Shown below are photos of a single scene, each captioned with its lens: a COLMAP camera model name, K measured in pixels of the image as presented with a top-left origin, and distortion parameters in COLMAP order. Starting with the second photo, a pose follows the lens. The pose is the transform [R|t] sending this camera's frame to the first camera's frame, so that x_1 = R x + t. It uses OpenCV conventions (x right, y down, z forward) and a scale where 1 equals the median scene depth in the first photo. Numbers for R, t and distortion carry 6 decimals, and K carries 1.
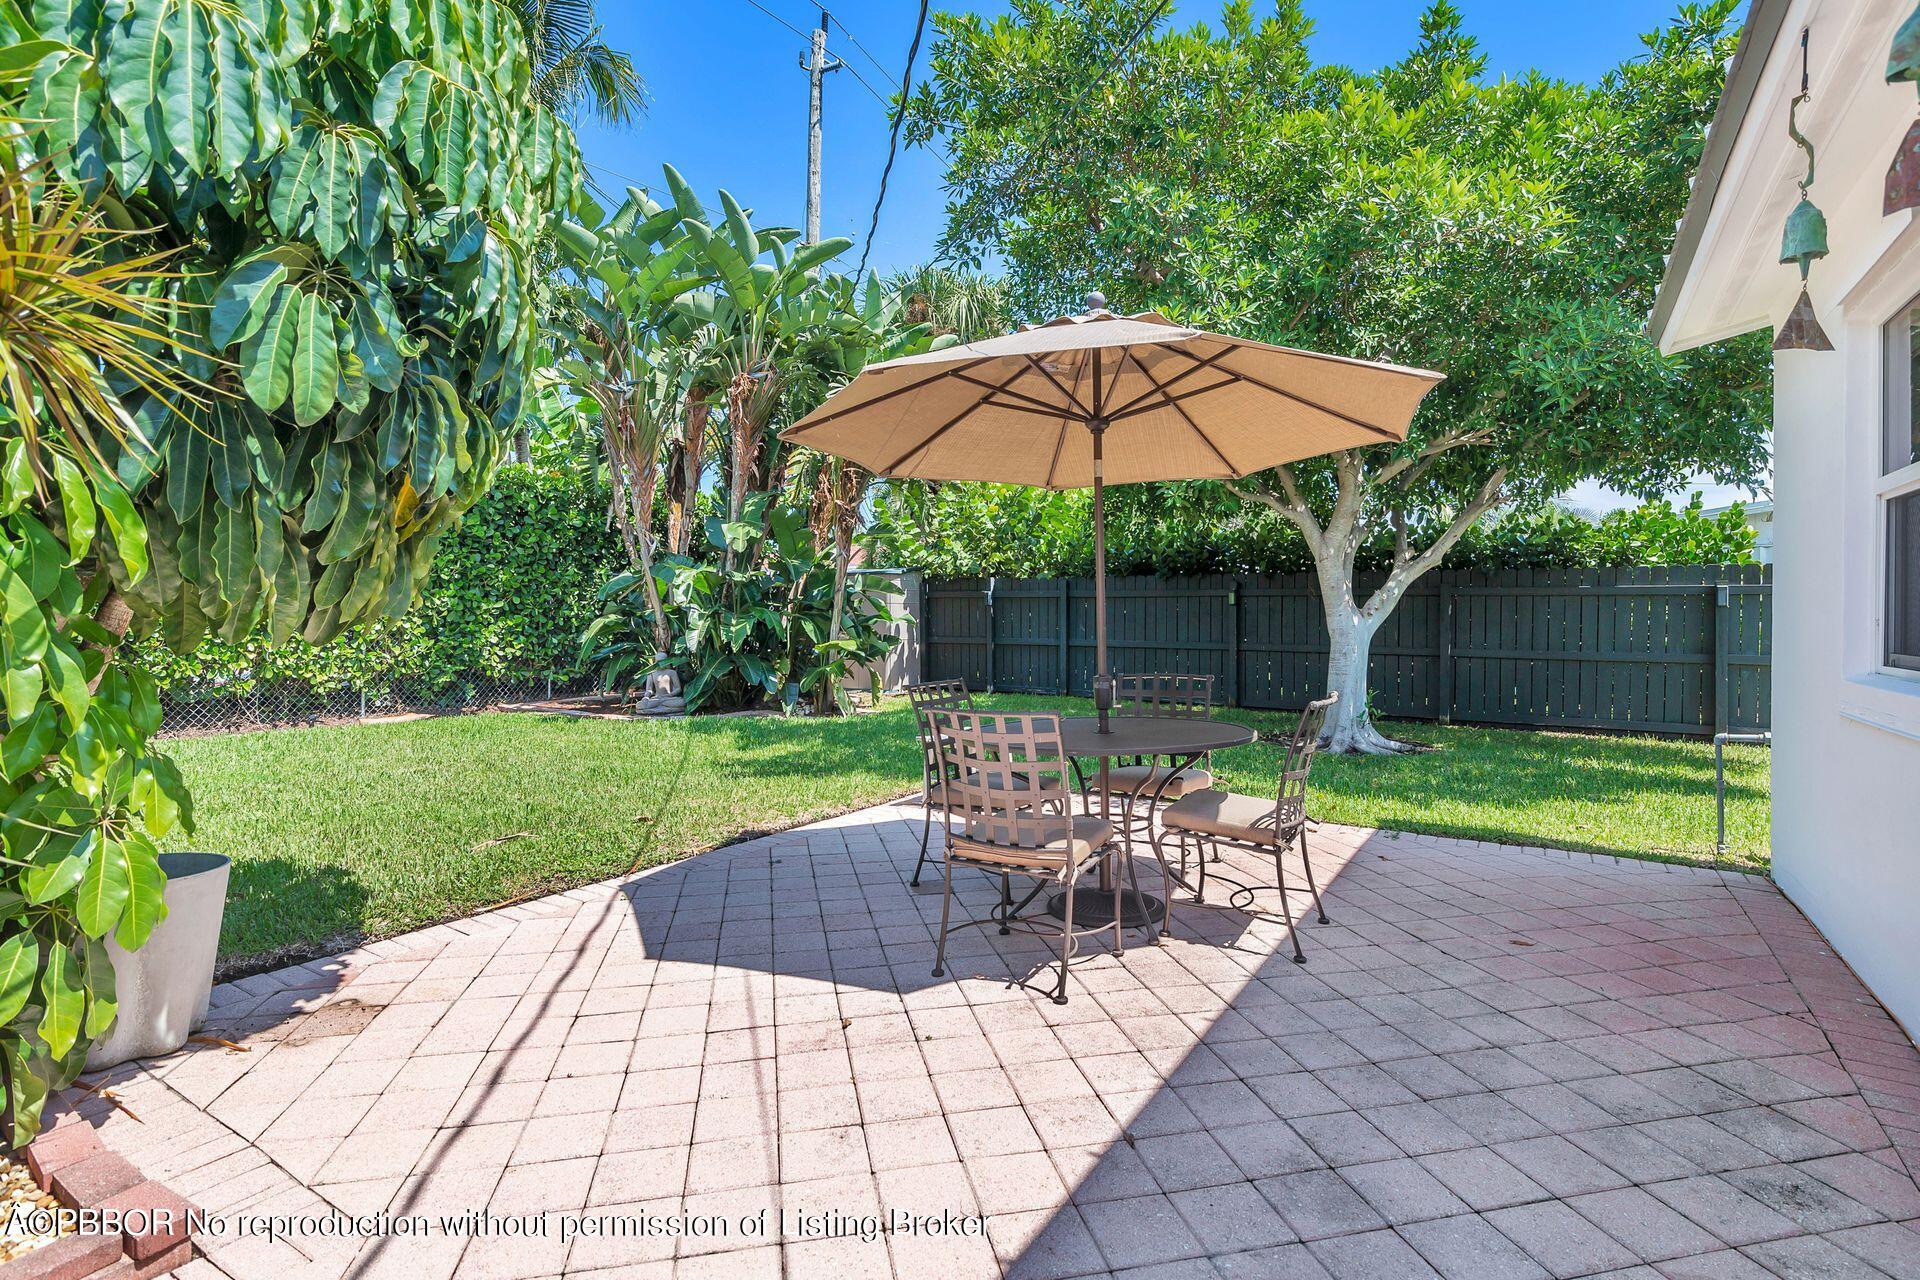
lens RADIAL K [[894.7, 0, 955.6], [0, 894.7, 623.5], [0, 0, 1]] dist [0.002697, -0.000322]
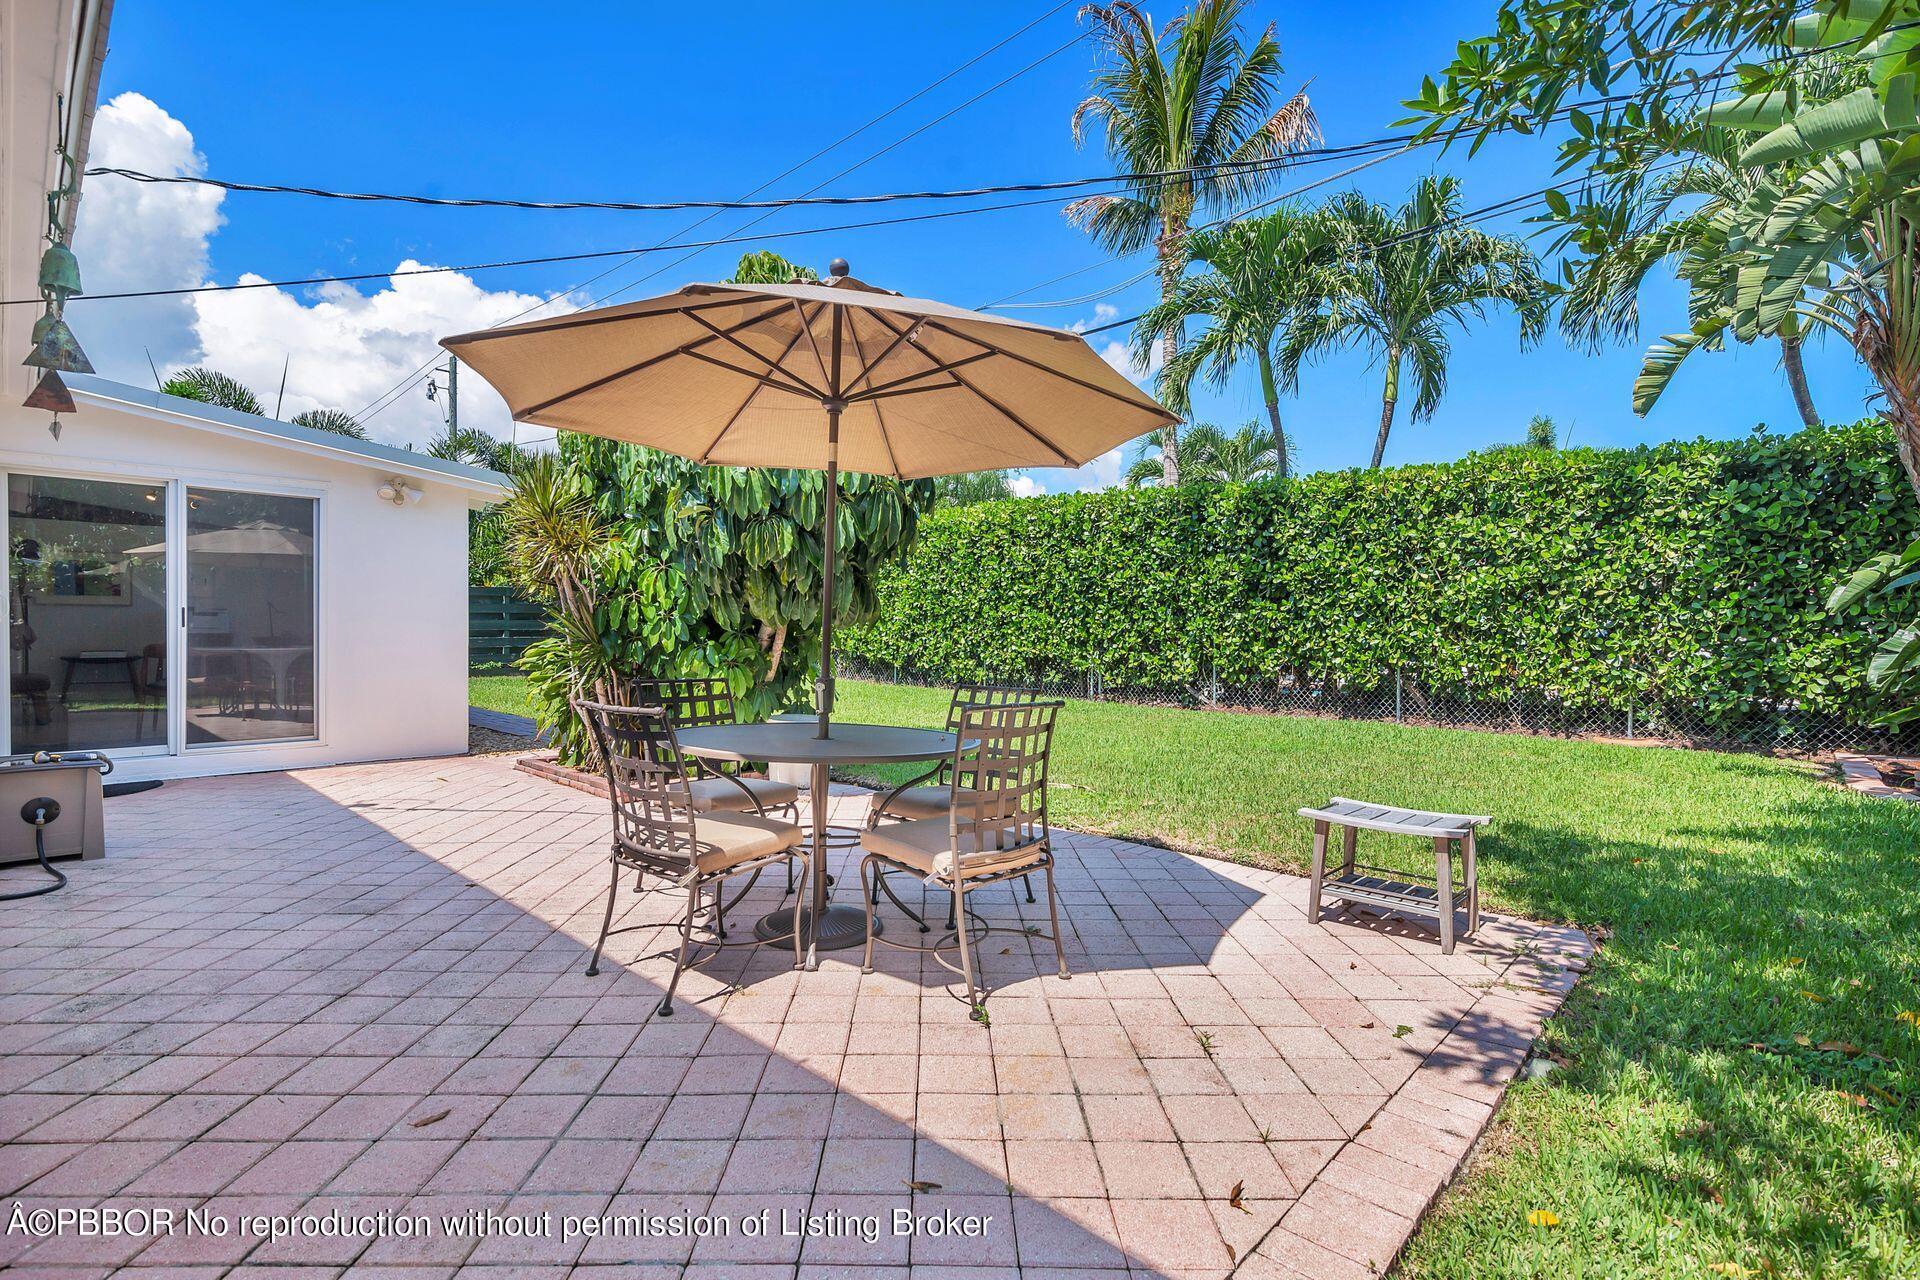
lens RADIAL K [[866.5, 0, 947.8], [0, 866.5, 633.7], [0, 0, 1]] dist [0.001482, 0.000392]
pose [[-0.161477, 0.001145, -0.986876, 1.178633], [-0.017179, 0.999845, 0.003971, 0.010456], [0.986727, 0.017595, -0.161432, 1.455943]]
